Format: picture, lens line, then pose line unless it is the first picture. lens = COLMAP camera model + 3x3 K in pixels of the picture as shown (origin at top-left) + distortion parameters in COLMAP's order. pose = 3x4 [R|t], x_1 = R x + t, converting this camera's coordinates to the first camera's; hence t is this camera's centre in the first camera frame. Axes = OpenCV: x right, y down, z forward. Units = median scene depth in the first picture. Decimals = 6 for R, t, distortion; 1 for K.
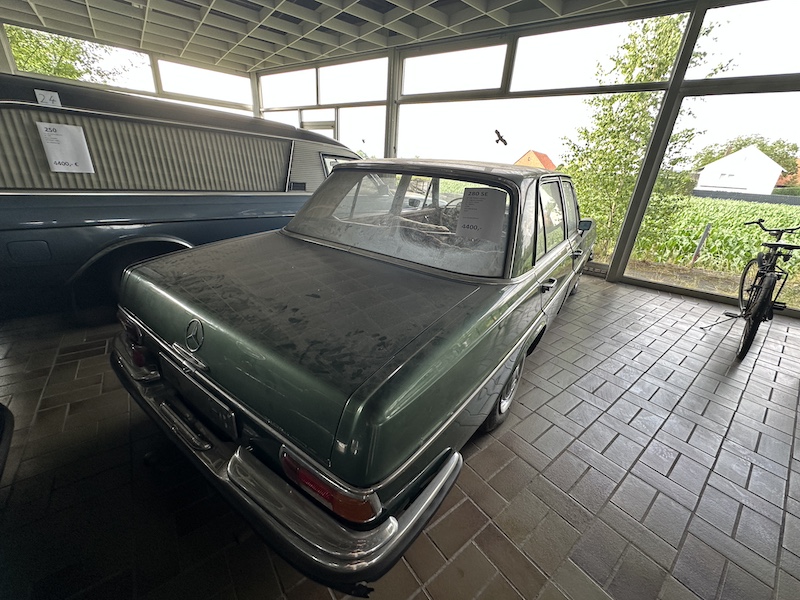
lens RADIAL K [[320.3, 0, 400.0], [0, 320.3, 300.0], [0, 0, 1]] dist [-0.000972, 0.000209]
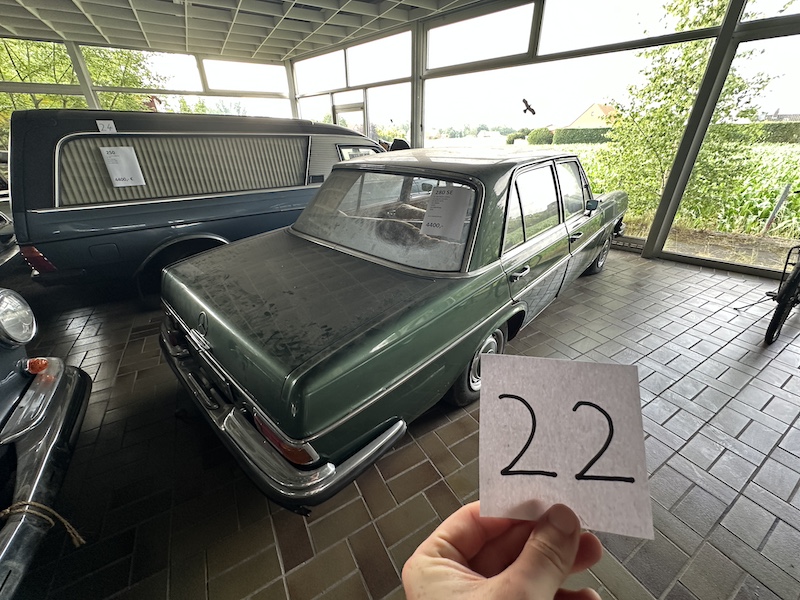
lens RADIAL K [[320.7, 0, 400.0], [0, 320.7, 300.0], [0, 0, 1]] dist [-0.001414, -0.000099]
pose [[0.988246, -0.005348, -0.152781, 0.172202], [0.017338, 0.996861, 0.077255, -0.036474], [0.151888, -0.078996, 0.985236, -0.079751]]
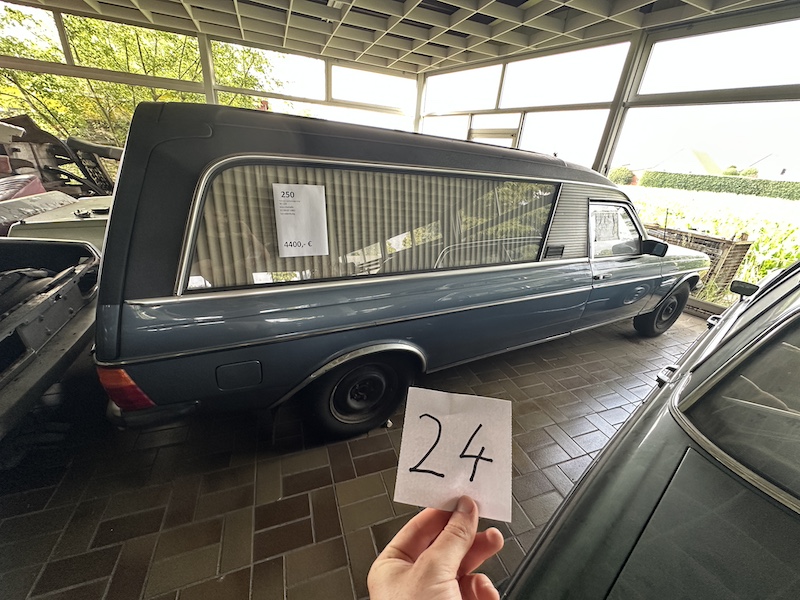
lens RADIAL K [[320.3, 0, 400.0], [0, 320.3, 300.0], [0, 0, 1]] dist [-0.000972, 0.000209]
pose [[0.953514, 0.135421, -0.269206, -0.595316], [-0.131093, 0.990784, 0.034079, -0.329857], [0.271340, 0.002796, 0.962480, 0.390614]]
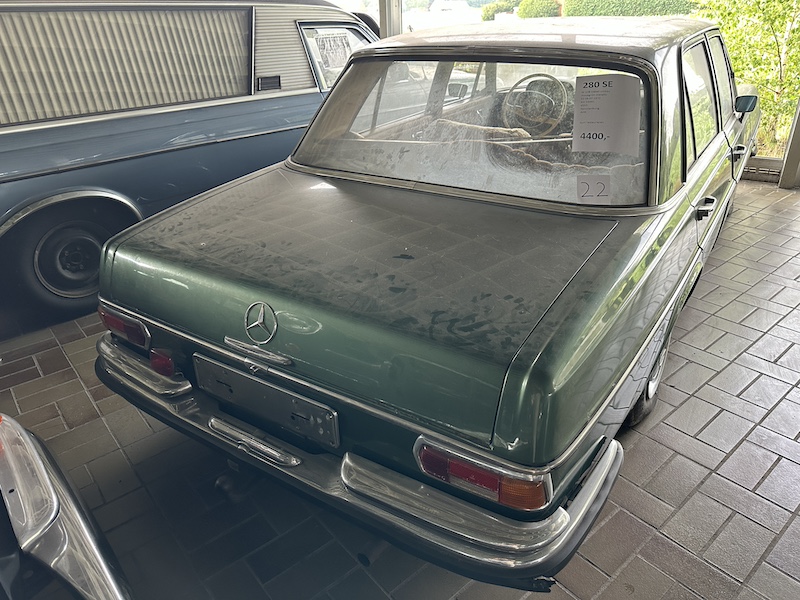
lens RADIAL K [[571.2, 0, 400.0], [0, 571.2, 300.0], [0, 0, 1]] dist [0.056421, -0.081495]
pose [[0.995085, -0.098641, -0.008730, -0.138717], [0.099022, 0.992041, 0.077780, -0.008604], [0.000989, -0.078262, 0.996932, -0.172157]]
